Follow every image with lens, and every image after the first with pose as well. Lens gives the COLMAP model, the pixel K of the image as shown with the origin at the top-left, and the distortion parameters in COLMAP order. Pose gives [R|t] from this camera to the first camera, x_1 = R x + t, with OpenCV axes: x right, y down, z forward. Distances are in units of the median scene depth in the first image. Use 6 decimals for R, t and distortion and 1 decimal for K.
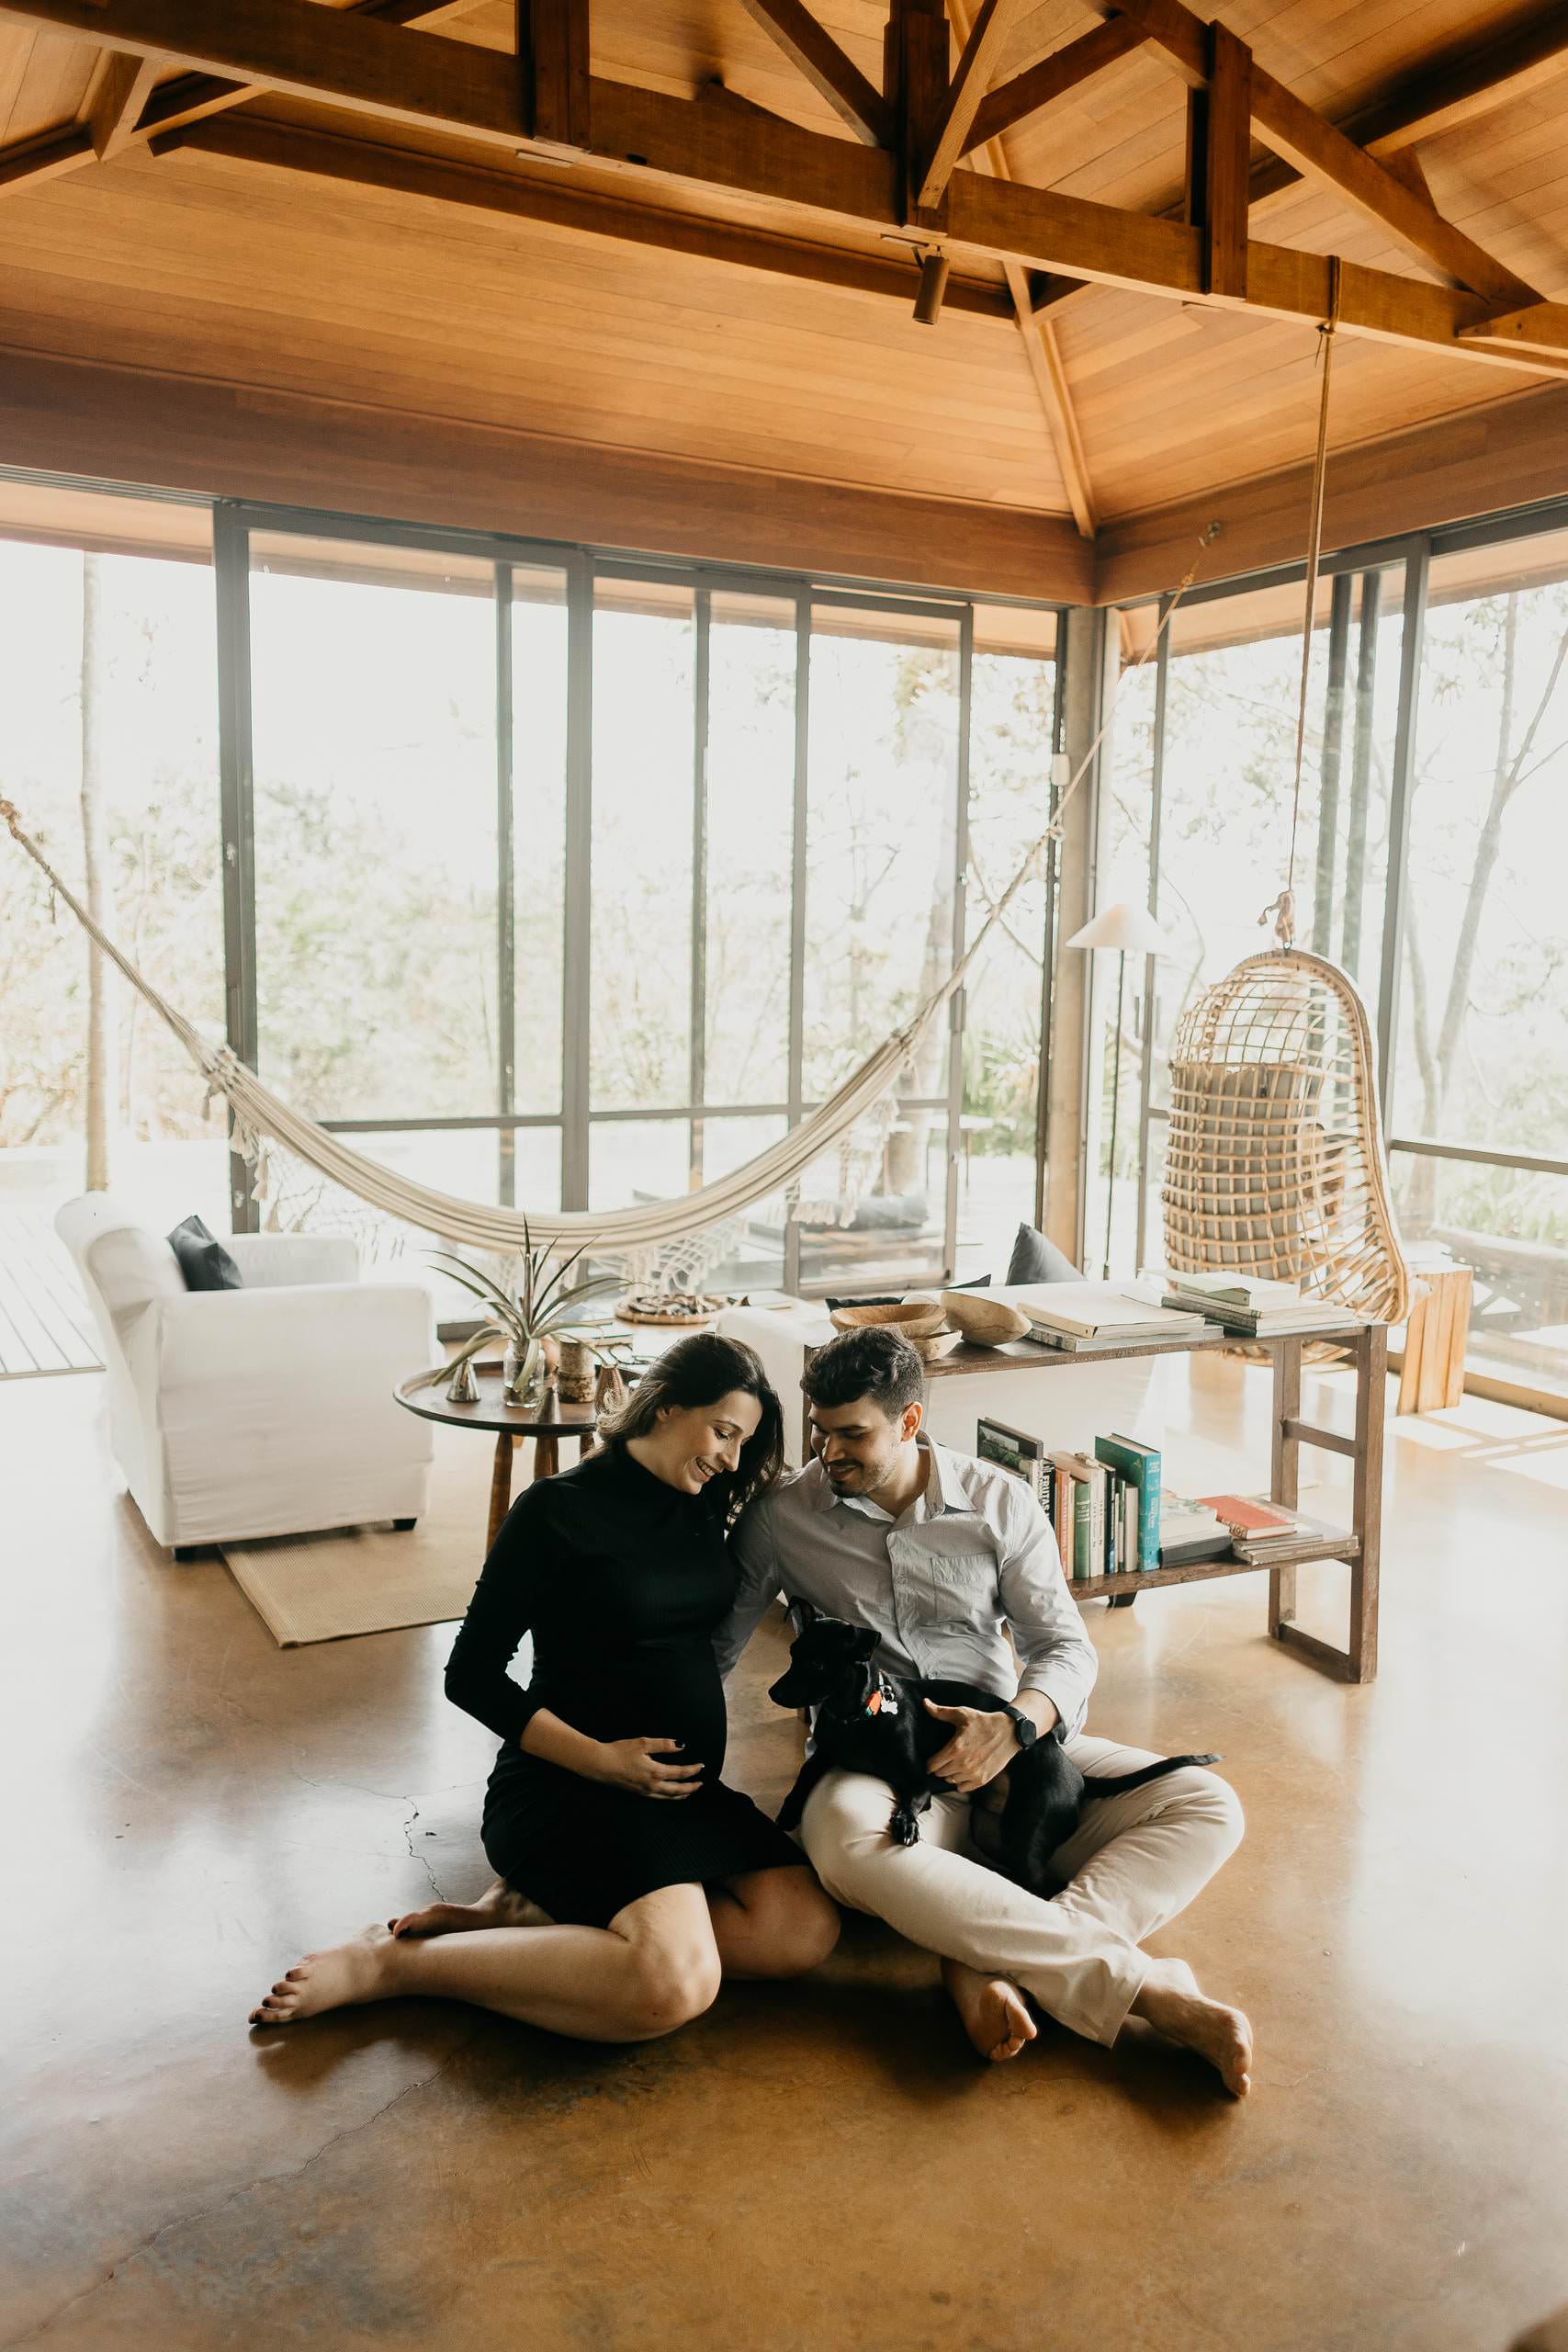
lens RADIAL K [[1837.1, 0, 784.0], [0, 1837.1, 1176.0], [0, 0, 1]] dist [0.033232, -0.003086]
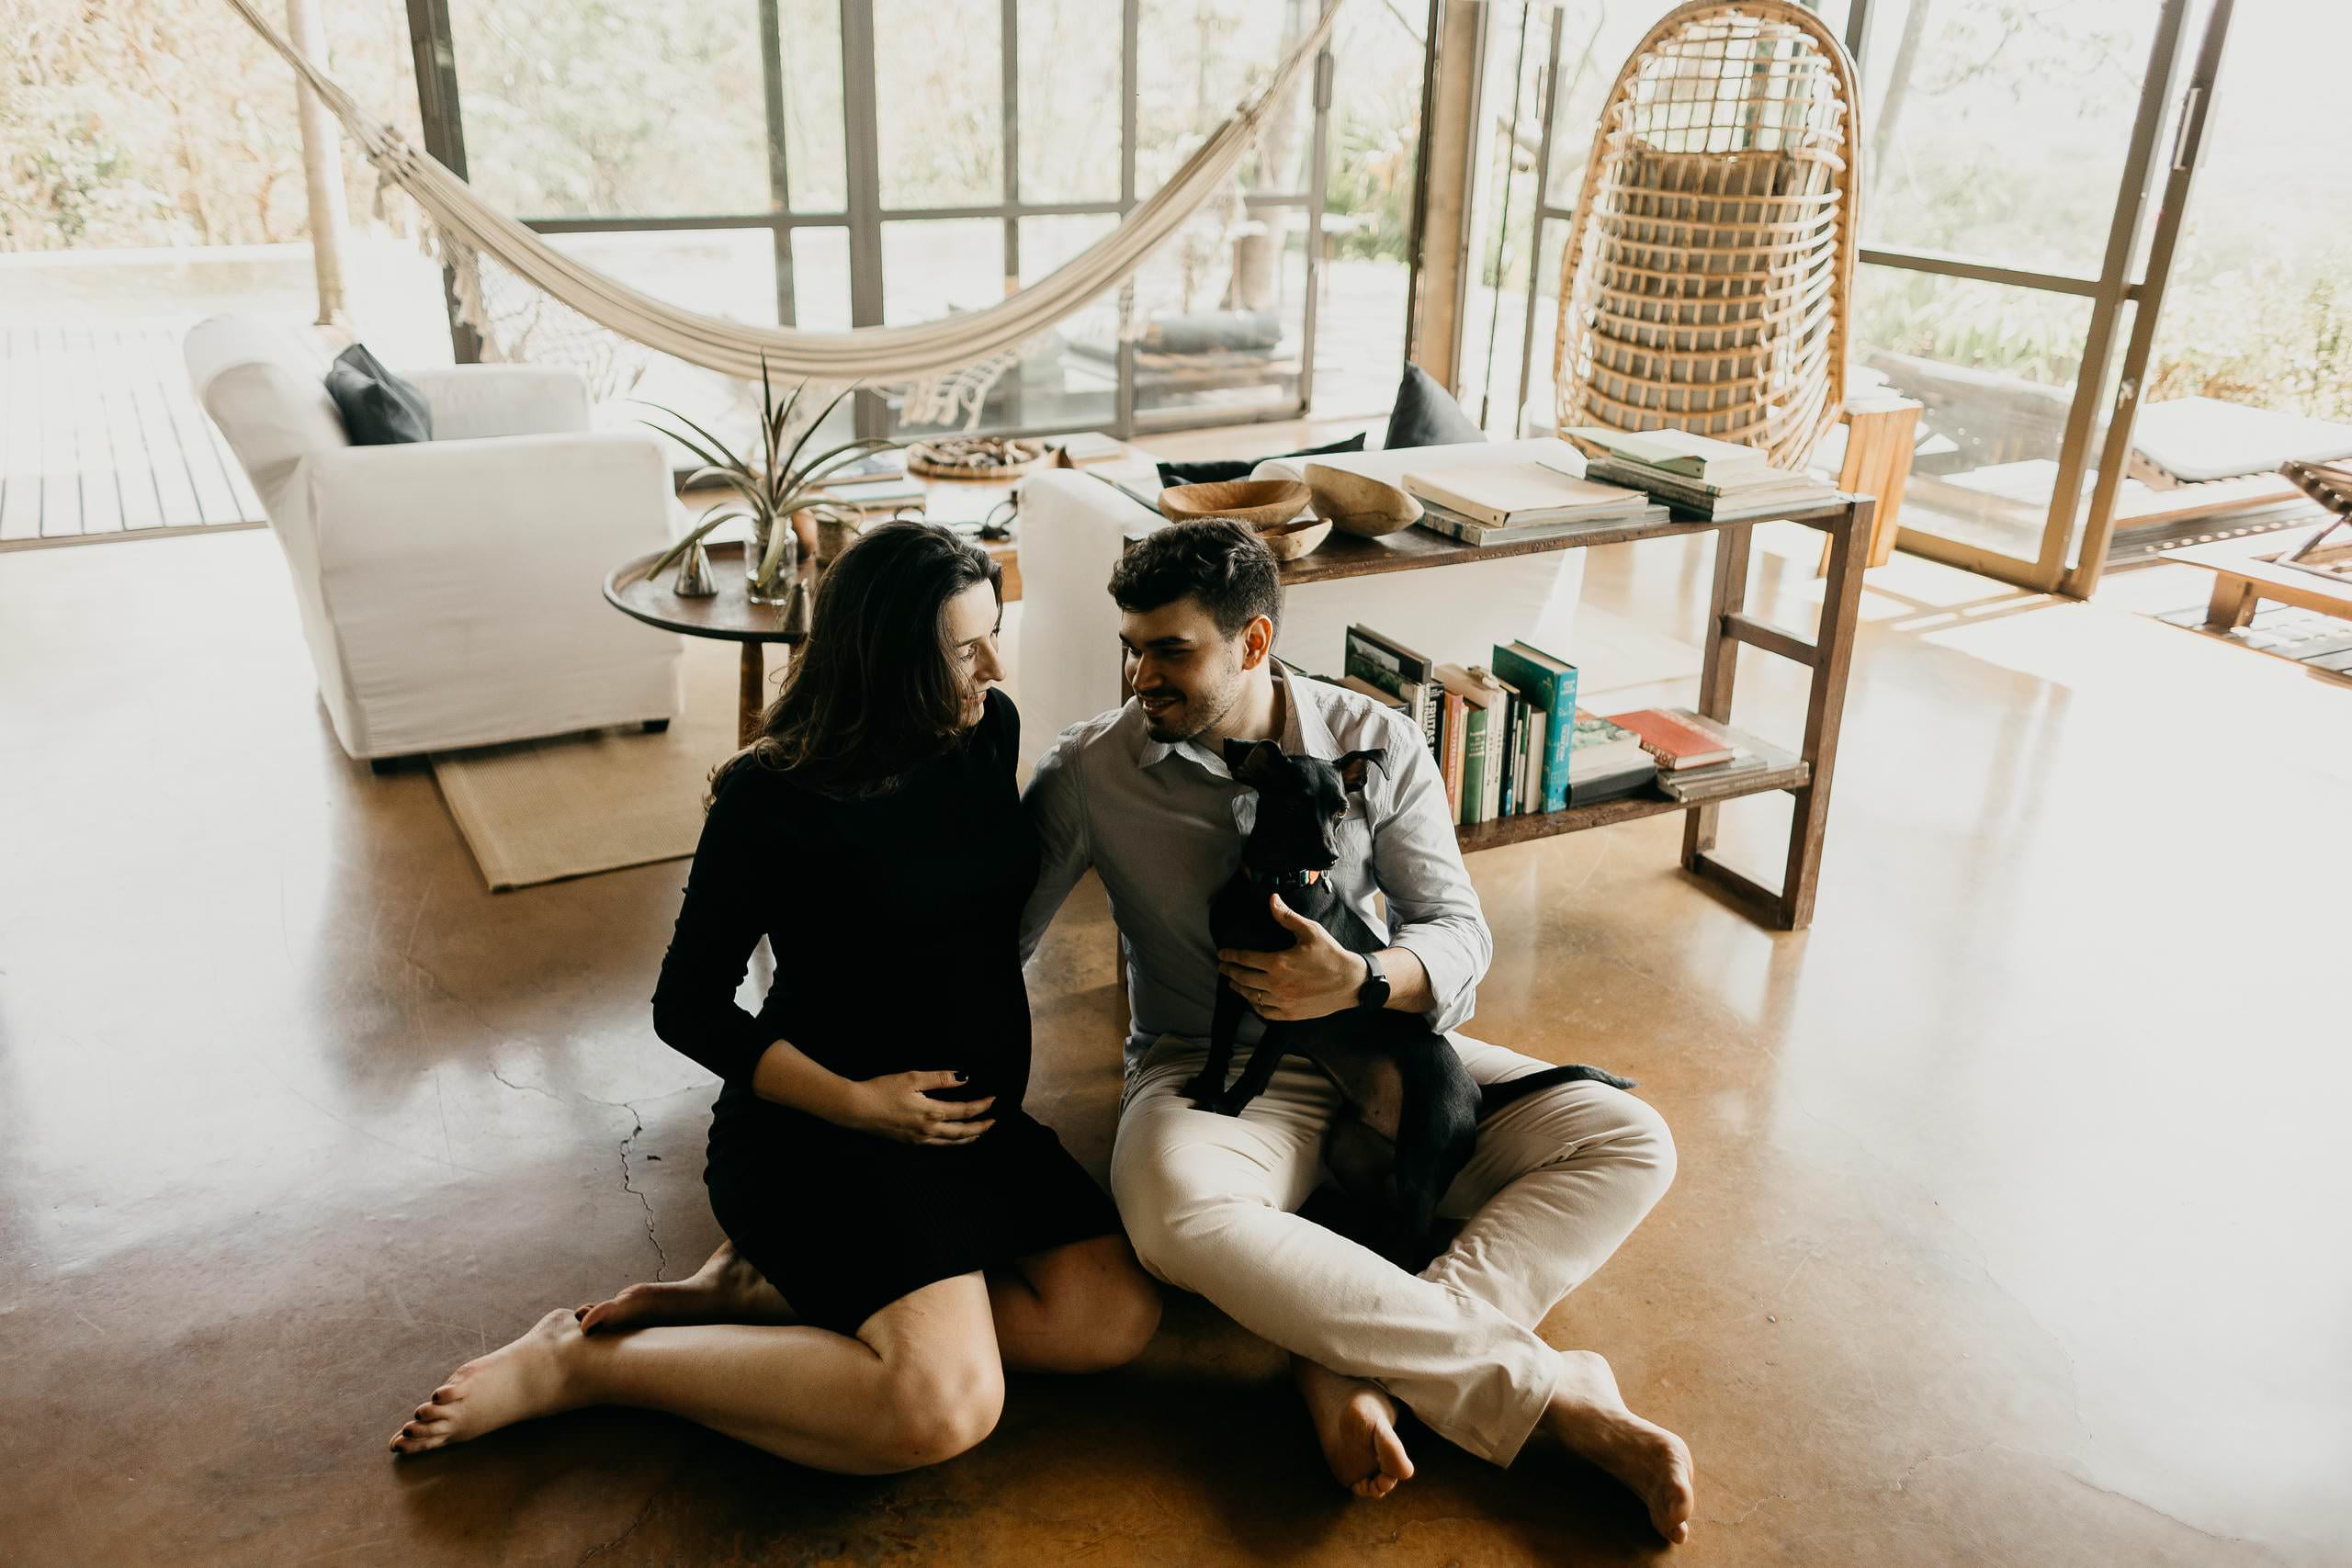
lens RADIAL K [[1837.1, 0, 1166.0], [0, 1837.1, 791.2], [0, 0, 1]] dist [0.033232, -0.003086]
pose [[0.999814, -0.002396, 0.019155, 0.012651], [-0.002831, 0.963338, 0.268276, -0.009583], [-0.019096, -0.268280, 0.963152, 0.219461]]
